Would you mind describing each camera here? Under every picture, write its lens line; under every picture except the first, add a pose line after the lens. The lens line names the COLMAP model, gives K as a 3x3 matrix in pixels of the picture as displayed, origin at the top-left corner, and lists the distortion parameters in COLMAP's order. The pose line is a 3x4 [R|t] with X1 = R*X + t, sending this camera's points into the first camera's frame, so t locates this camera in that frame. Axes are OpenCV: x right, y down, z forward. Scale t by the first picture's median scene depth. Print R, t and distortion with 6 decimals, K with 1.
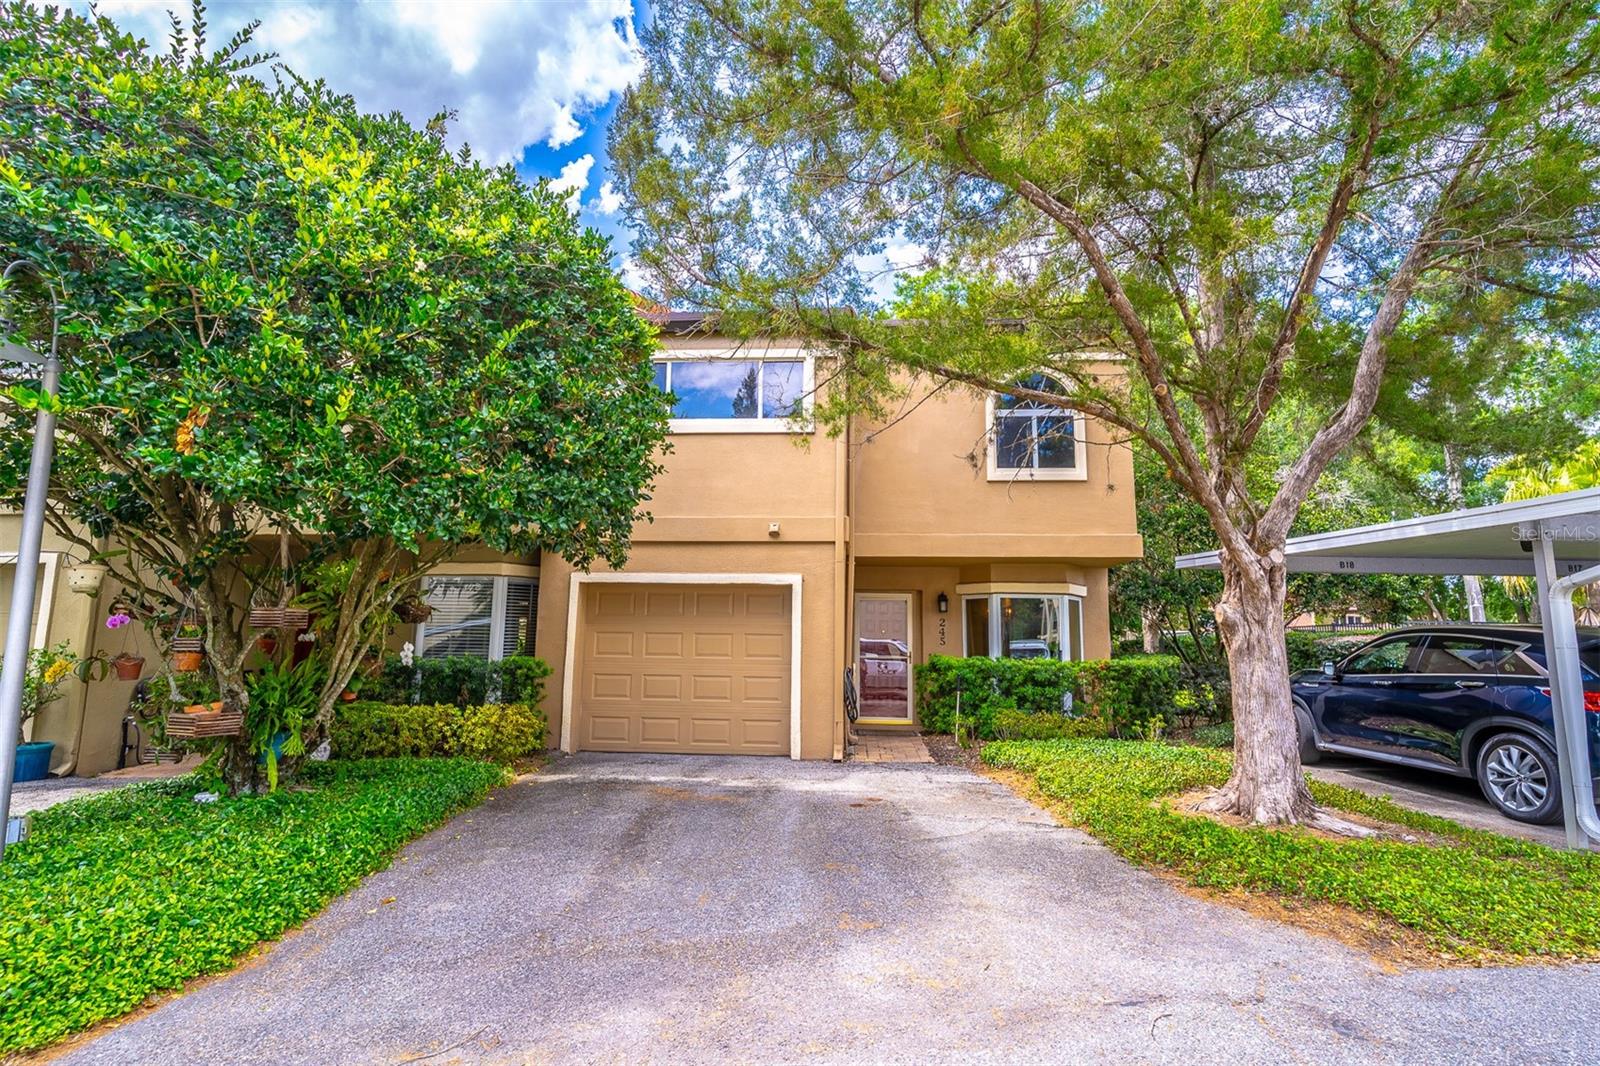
lens RADIAL K [[766.1, 0, 795.2], [0, 766.1, 535.9], [0, 0, 1]] dist [0.003451, -0.000197]
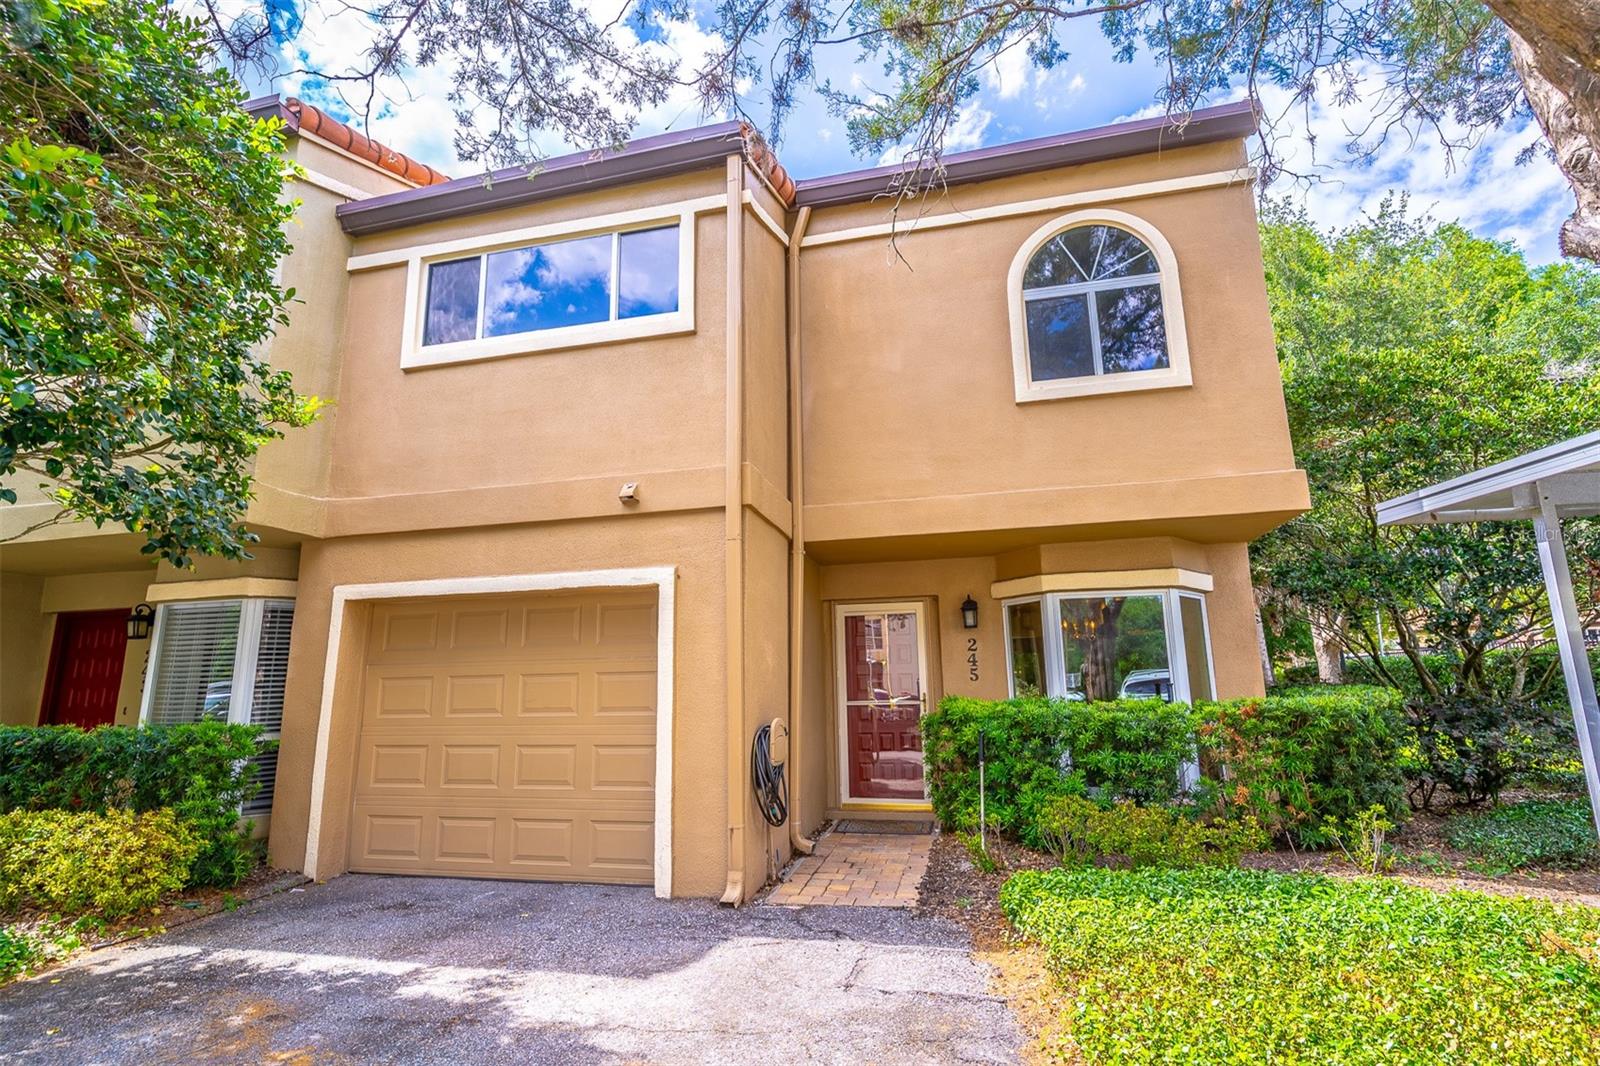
lens RADIAL K [[766.1, 0, 795.2], [0, 766.1, 535.9], [0, 0, 1]] dist [0.003451, -0.000197]
pose [[0.985836, -0.063136, -0.155377, 0.178388], [0.054565, 0.996776, -0.058823, 0.062109], [0.158590, 0.049512, 0.986102, 0.412007]]
